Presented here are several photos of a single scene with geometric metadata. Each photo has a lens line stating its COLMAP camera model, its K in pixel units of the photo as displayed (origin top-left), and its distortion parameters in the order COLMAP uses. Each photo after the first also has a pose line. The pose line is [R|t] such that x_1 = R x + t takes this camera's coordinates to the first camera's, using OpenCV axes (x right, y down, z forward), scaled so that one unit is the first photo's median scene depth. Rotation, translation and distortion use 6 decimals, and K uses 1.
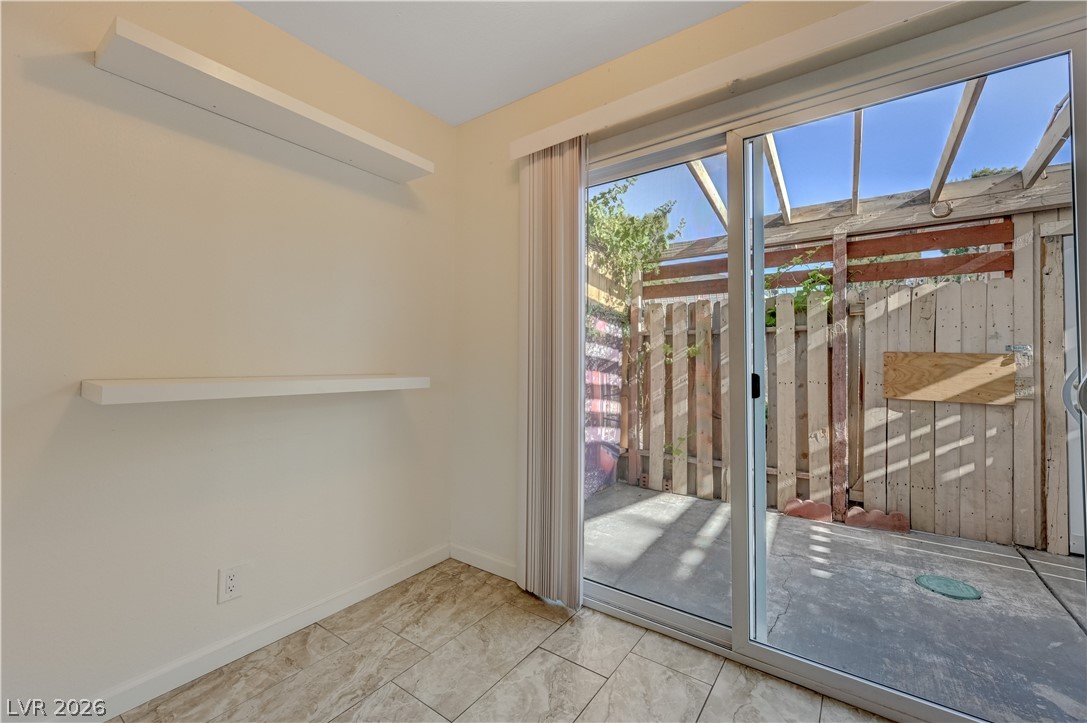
lens RADIAL K [[440.1, 0, 541.8], [0, 440.1, 348.7], [0, 0, 1]] dist [0.005299, 0.000453]
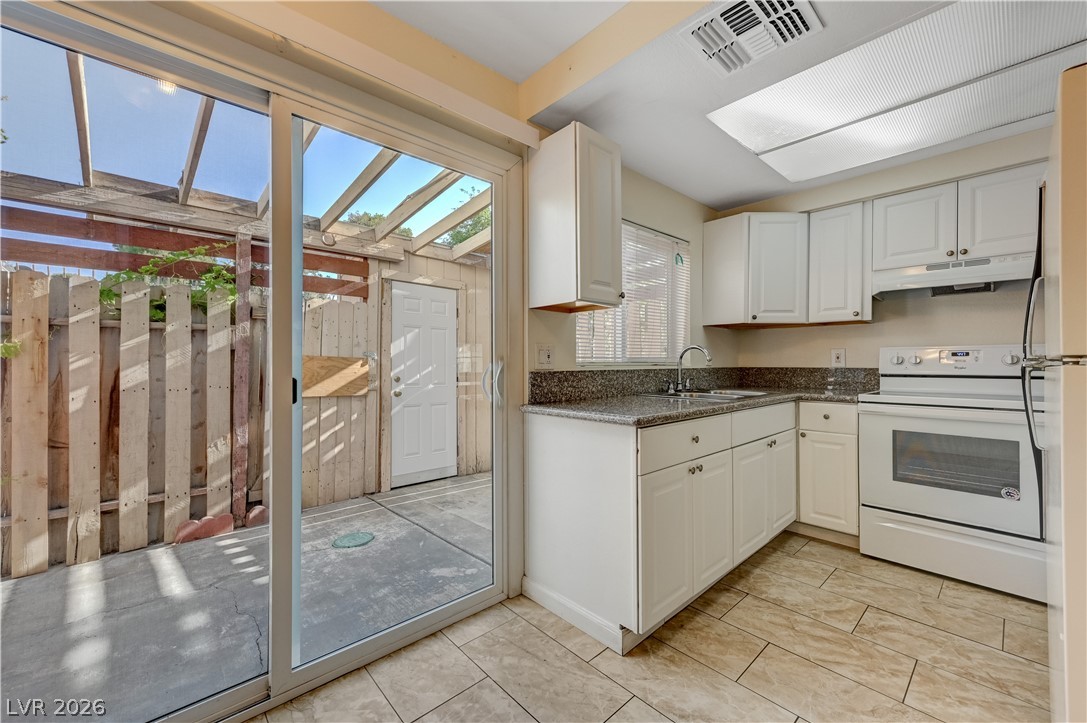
lens RADIAL K [[440.1, 0, 544.3], [0, 440.1, 360.6], [0, 0, 1]] dist [0.005299, 0.000453]
pose [[0.199007, 0.000891, 0.979998, -0.182776], [-0.025861, 0.999656, 0.004343, -0.000882], [-0.979657, -0.026208, 0.198962, 0.179604]]
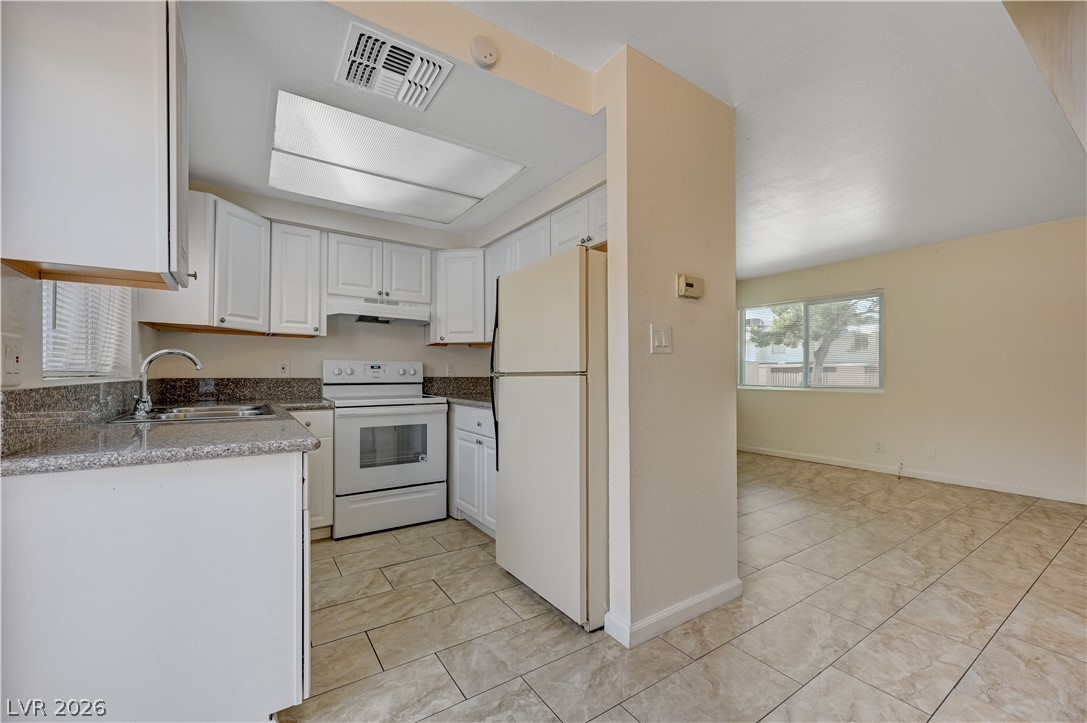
lens RADIAL K [[440.1, 0, 547.7], [0, 440.1, 375.0], [0, 0, 1]] dist [0.005299, 0.000453]
pose [[-0.939837, -0.009879, 0.341482, -0.006283], [-0.018577, 0.999581, -0.022210, 0.008092], [-0.341119, -0.027218, -0.939626, 0.513386]]
